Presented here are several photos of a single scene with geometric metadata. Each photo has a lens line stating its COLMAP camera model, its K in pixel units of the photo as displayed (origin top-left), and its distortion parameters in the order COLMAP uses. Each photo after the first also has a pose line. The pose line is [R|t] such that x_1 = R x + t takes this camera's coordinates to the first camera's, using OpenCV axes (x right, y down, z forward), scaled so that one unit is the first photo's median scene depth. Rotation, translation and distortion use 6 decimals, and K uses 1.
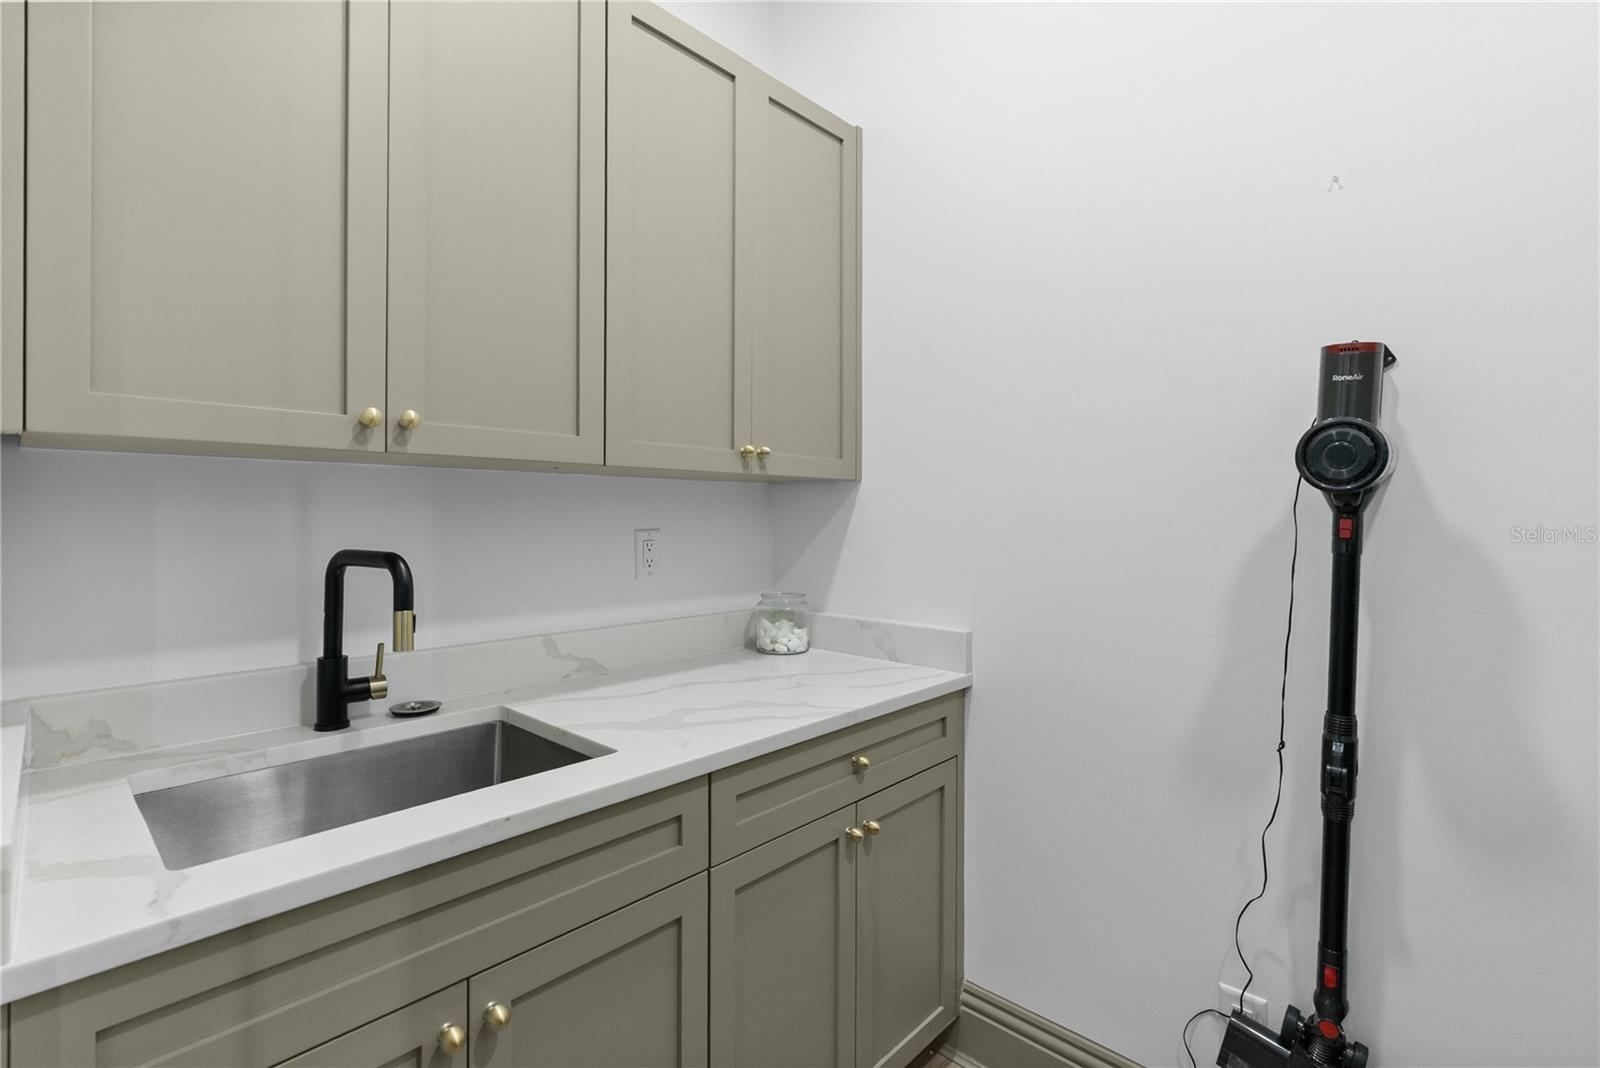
lens RADIAL K [[727.1, 0, 800.5], [0, 727.1, 524.3], [0, 0, 1]] dist [-0.005067, 0.001125]
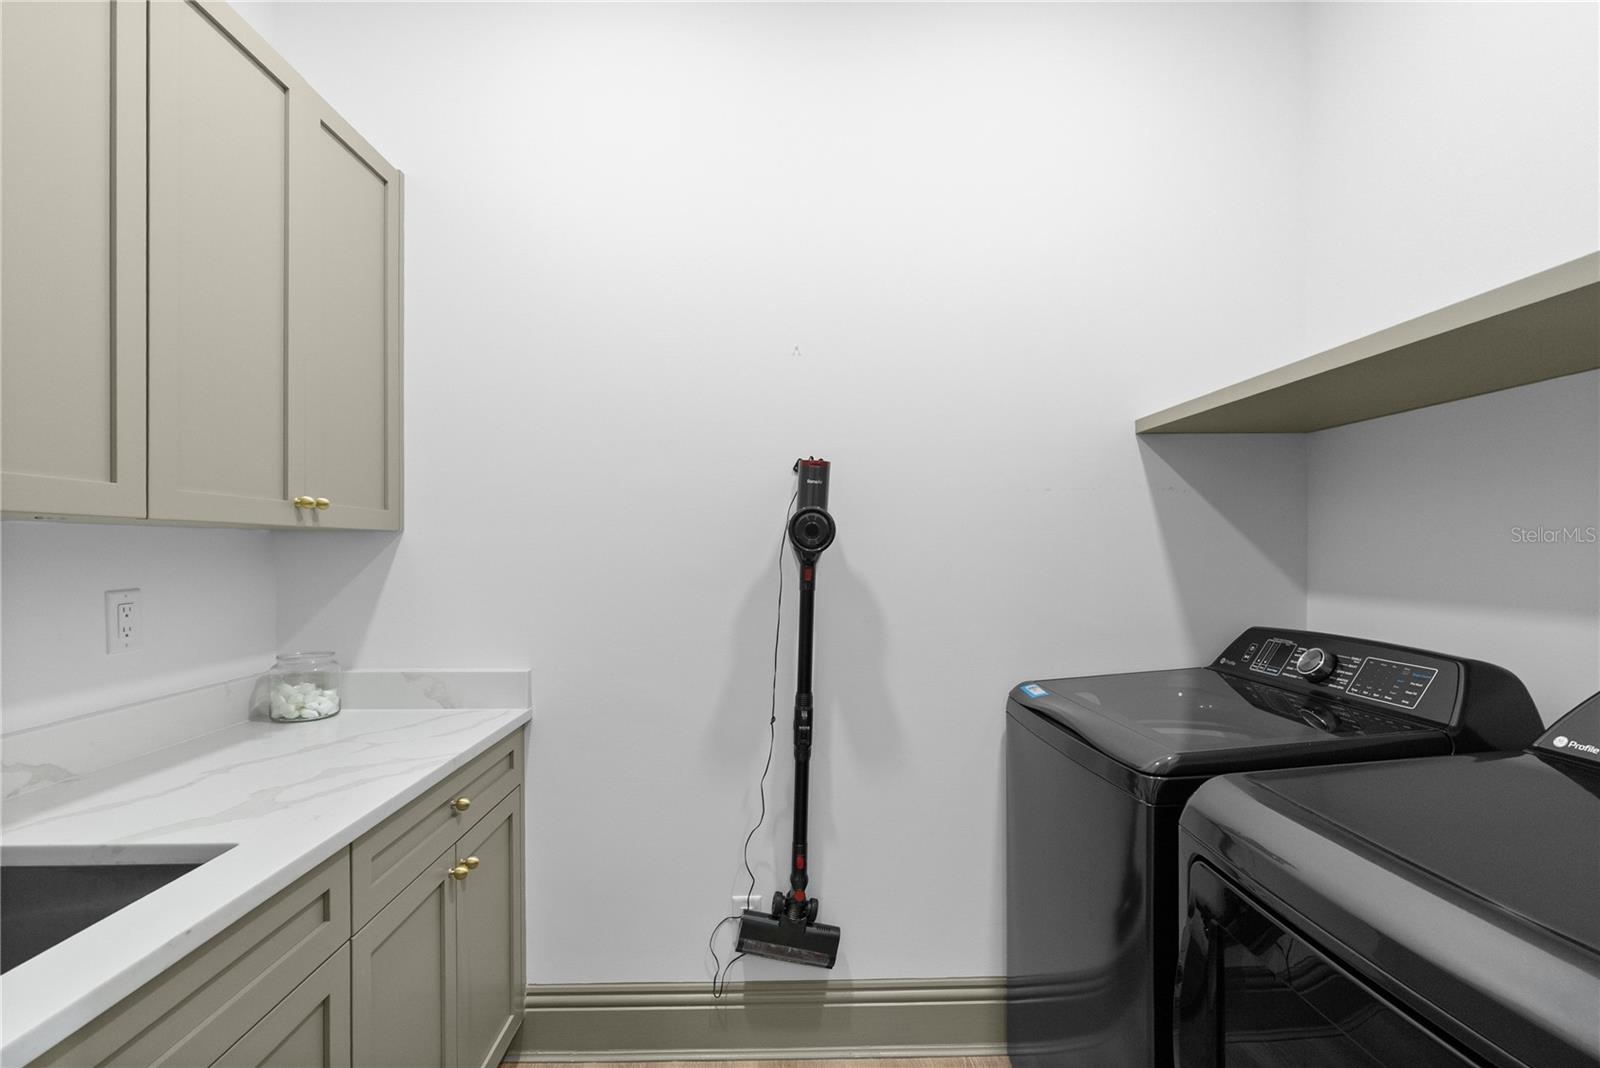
lens RADIAL K [[717.3, 0, 791.5], [0, 717.3, 561.4], [0, 0, 1]] dist [-0.001010, 0.000614]
pose [[0.725564, -0.012969, 0.688033, -0.256170], [0.009999, 0.999916, 0.008304, -0.027156], [-0.688082, 0.000855, 0.725632, -0.082974]]
